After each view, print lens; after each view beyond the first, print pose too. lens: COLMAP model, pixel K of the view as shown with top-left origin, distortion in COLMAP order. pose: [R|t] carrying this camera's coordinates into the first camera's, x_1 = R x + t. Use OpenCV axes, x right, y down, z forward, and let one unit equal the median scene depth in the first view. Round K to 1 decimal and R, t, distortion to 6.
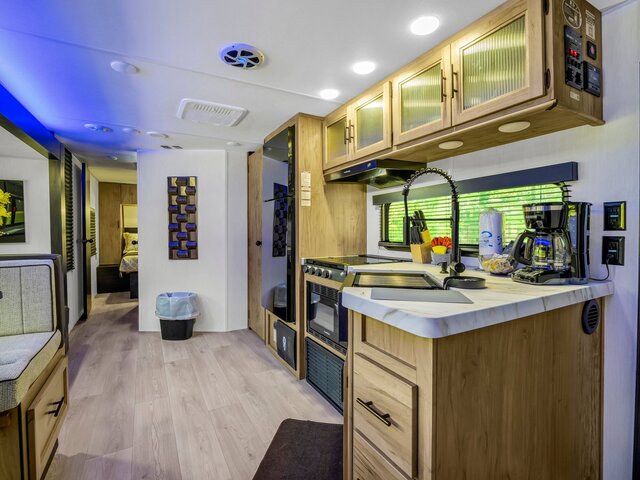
lens RADIAL K [[314.3, 0, 315.0], [0, 314.3, 237.3], [0, 0, 1]] dist [-0.003488, -0.004001]
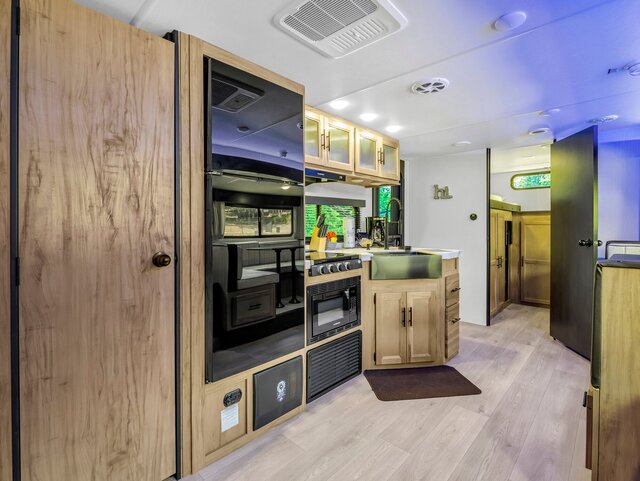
lens RADIAL K [[327.3, 0, 327.6], [0, 327.3, 228.6], [0, 0, 1]] dist [-0.008363, -0.000686]
pose [[-0.343477, -0.009632, 0.939112, -1.123064], [0.020129, 0.999642, 0.017615, -0.045331], [-0.938945, 0.024954, -0.343160, 1.584111]]
